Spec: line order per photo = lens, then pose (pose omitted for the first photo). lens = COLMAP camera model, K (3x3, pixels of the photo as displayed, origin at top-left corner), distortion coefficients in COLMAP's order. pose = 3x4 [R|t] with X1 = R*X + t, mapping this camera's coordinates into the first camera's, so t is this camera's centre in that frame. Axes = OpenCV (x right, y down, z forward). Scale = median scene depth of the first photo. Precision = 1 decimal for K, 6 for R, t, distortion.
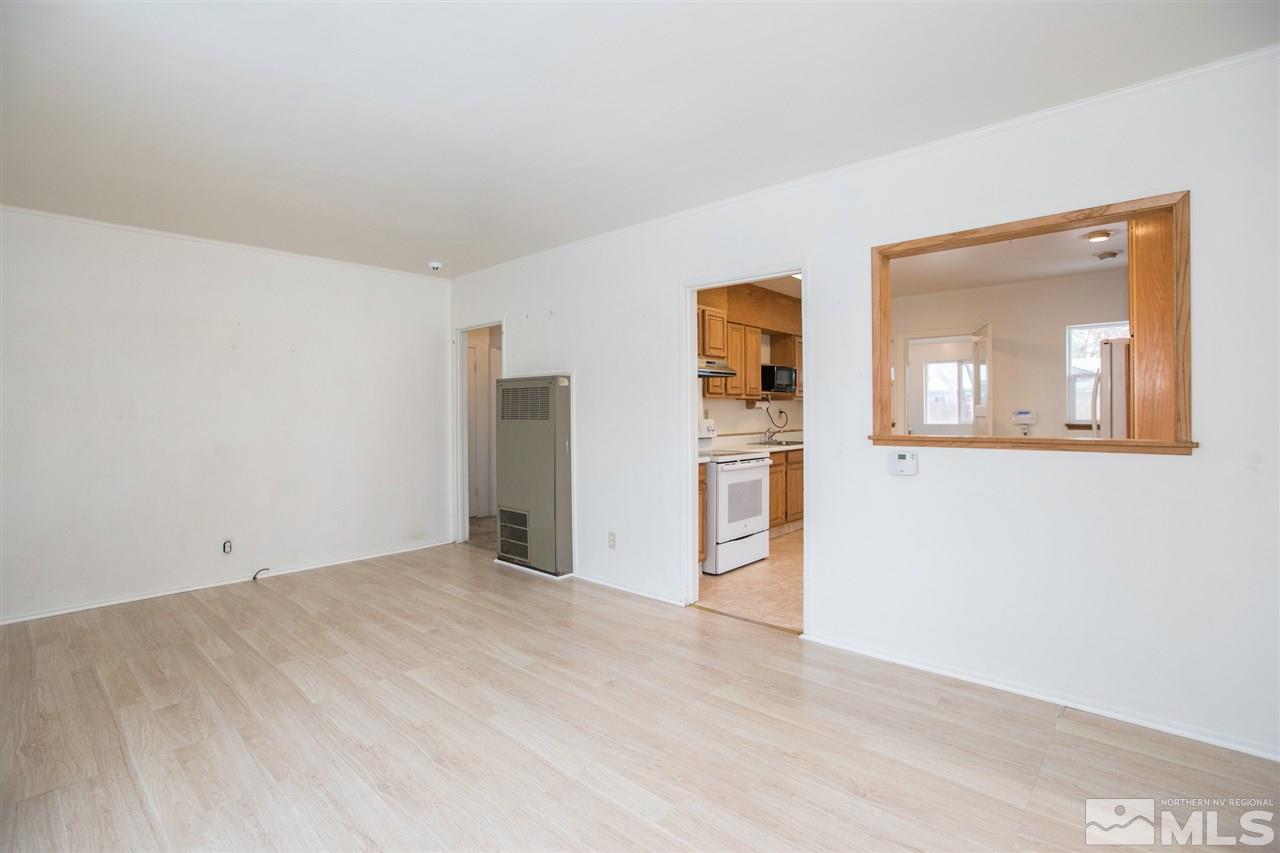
lens RADIAL K [[601.4, 0, 632.9], [0, 601.4, 410.4], [0, 0, 1]] dist [-0.036366, 0.000350]
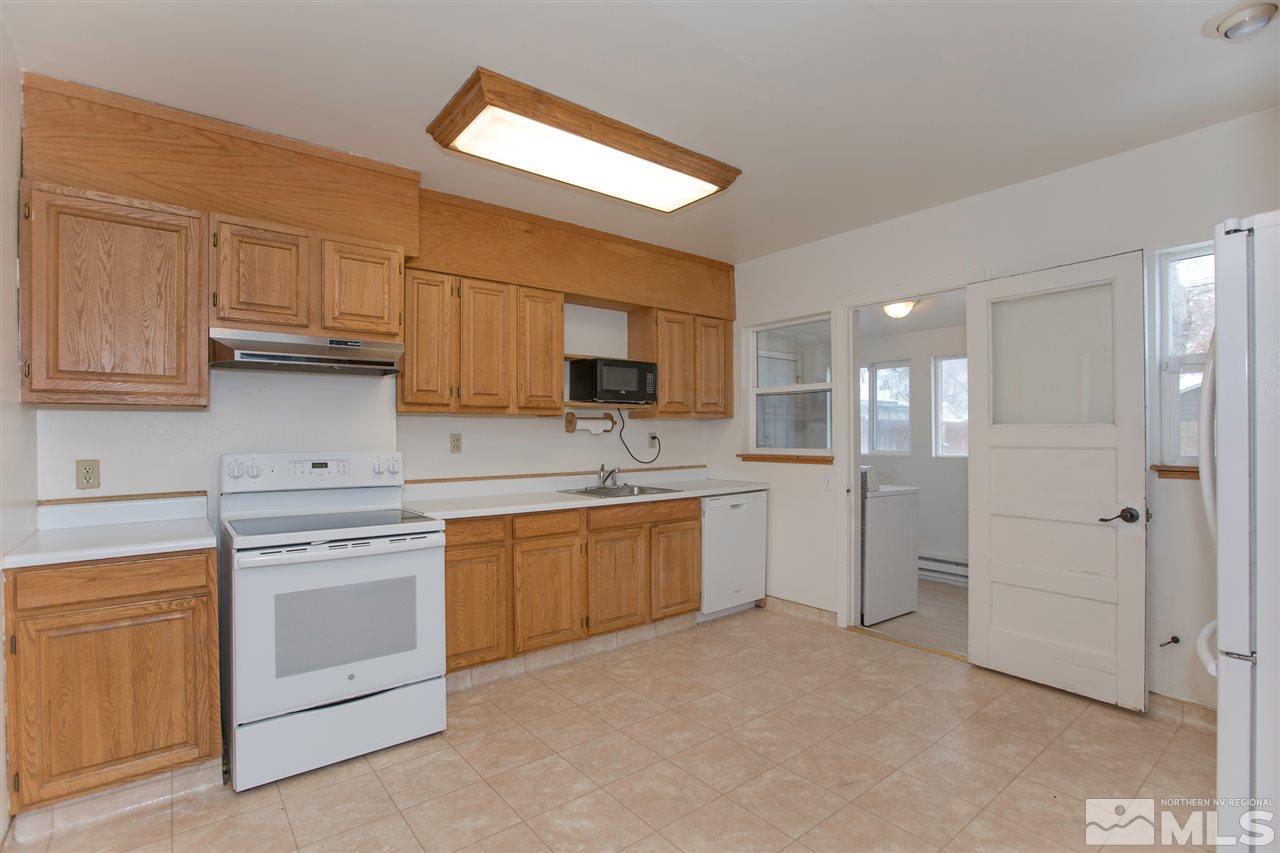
lens RADIAL K [[631.1, 0, 640.0], [0, 631.1, 426.5], [0, 0, 1]] dist [-0.044969, 0.020692]
pose [[0.989014, 0.001230, -0.147815, 0.409194], [-0.002578, 0.999957, -0.008925, -0.003091], [0.147798, 0.009208, 0.988975, 0.450809]]
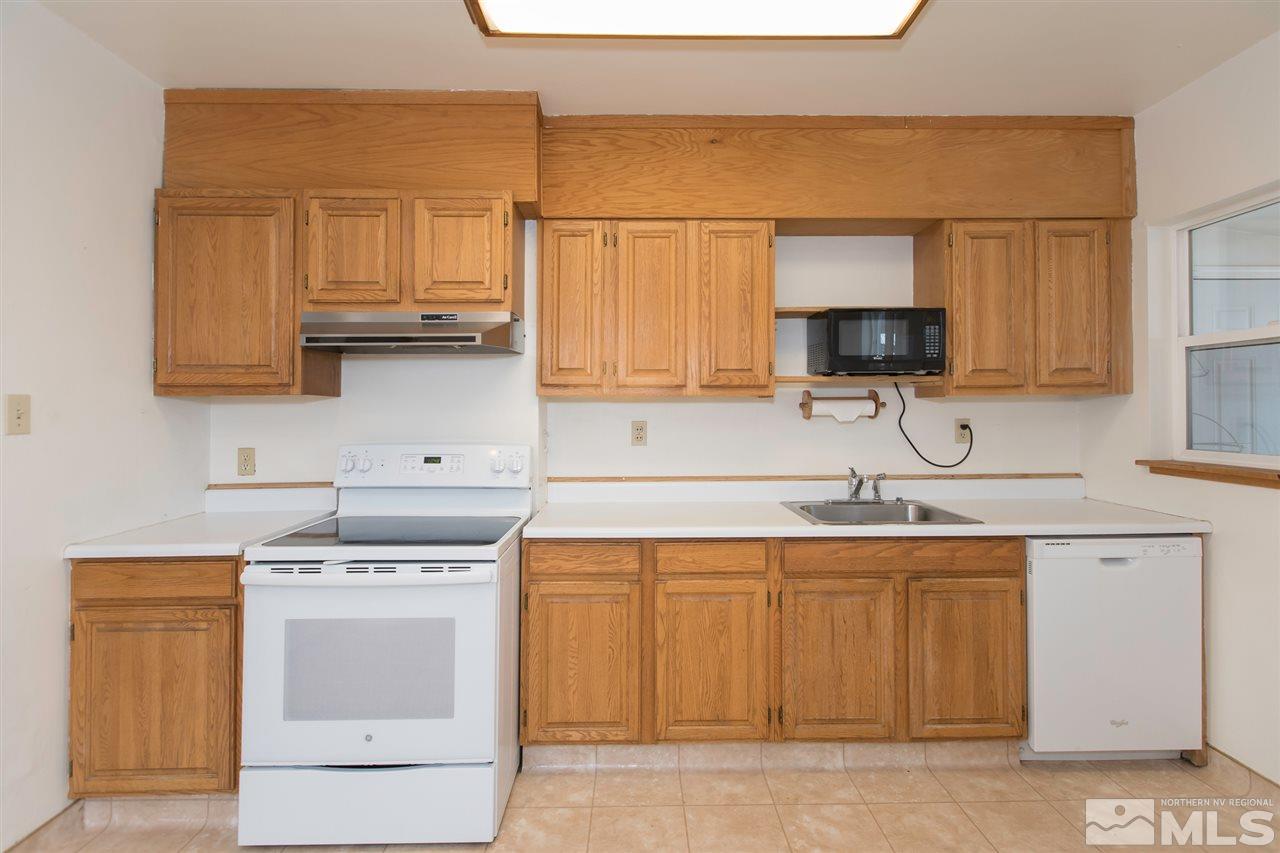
lens RADIAL K [[608.3, 0, 640.8], [0, 608.3, 399.7], [0, 0, 1]] dist [0.011403, -0.000292]
pose [[0.679515, -0.007205, -0.733626, 0.491632], [0.000726, 0.999958, -0.009148, -0.013779], [0.733661, 0.005684, 0.679491, 0.720614]]
